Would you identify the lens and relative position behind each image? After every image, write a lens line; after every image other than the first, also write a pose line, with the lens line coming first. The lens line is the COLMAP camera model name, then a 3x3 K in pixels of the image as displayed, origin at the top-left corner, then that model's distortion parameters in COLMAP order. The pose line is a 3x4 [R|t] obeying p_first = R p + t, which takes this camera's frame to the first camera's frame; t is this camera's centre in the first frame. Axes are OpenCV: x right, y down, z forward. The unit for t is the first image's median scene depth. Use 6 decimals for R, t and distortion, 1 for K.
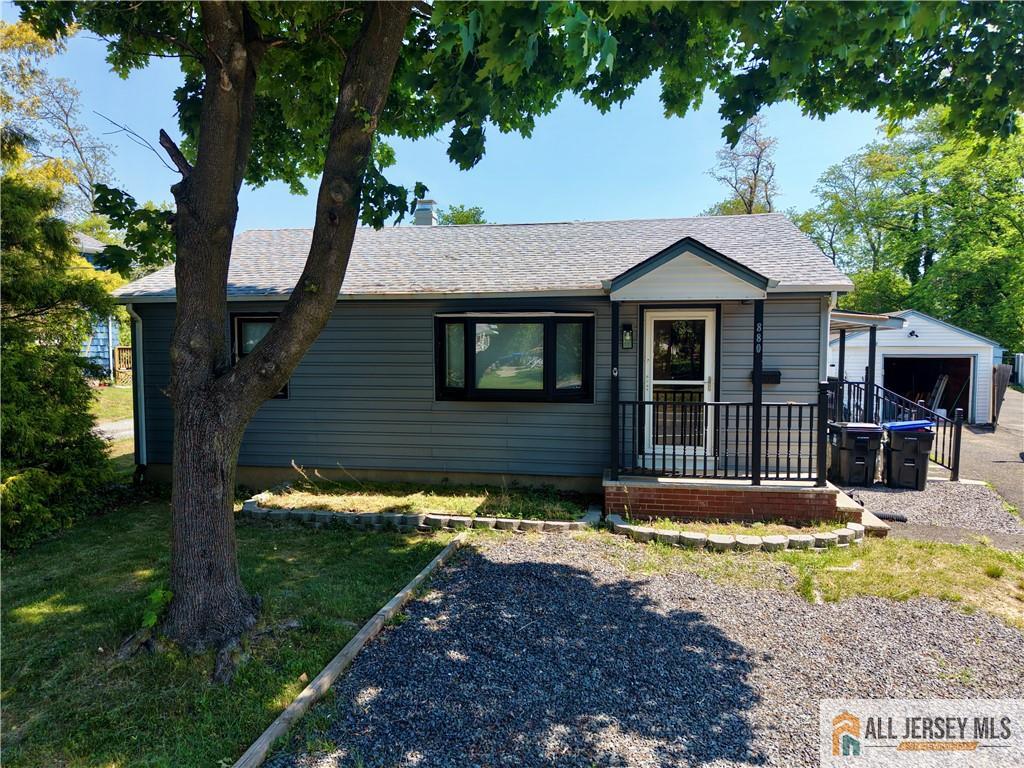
lens RADIAL K [[684.8, 0, 512.0], [0, 684.8, 384.0], [0, 0, 1]] dist [0.043000, -0.048397]
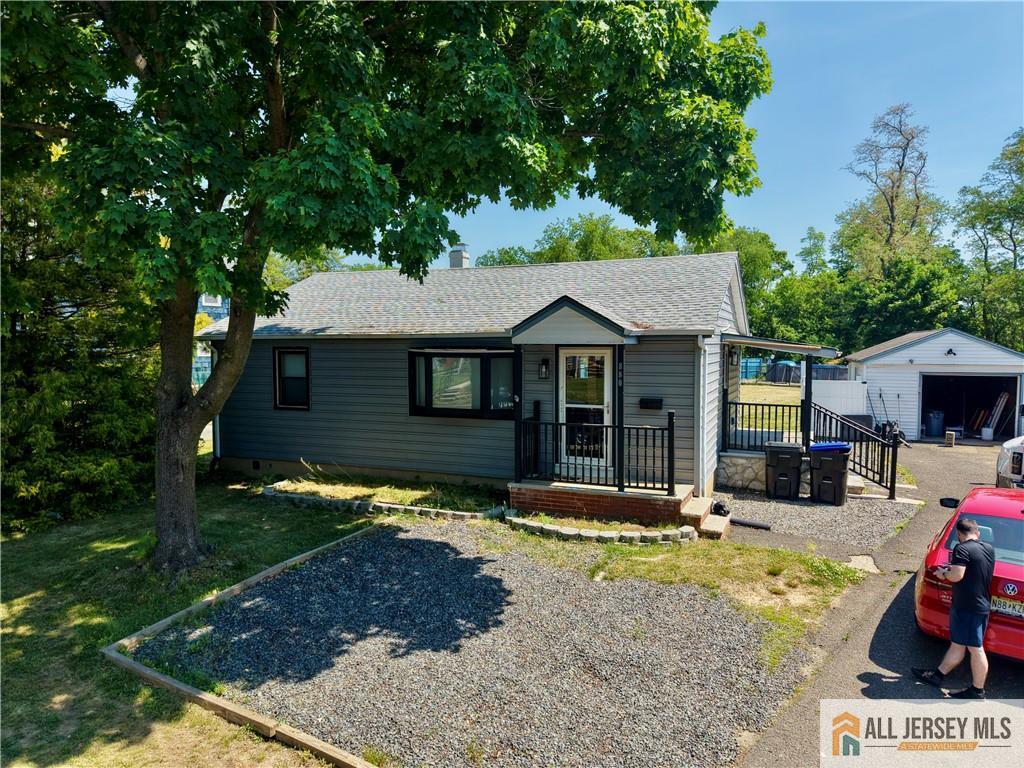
lens RADIAL K [[684.8, 0, 512.0], [0, 684.8, 384.0], [0, 0, 1]] dist [0.043000, -0.048397]
pose [[0.973154, 0.012743, -0.229801, 0.447700], [-0.012229, 0.999919, 0.003660, -0.051016], [0.229829, -0.000752, 0.973231, -0.259002]]
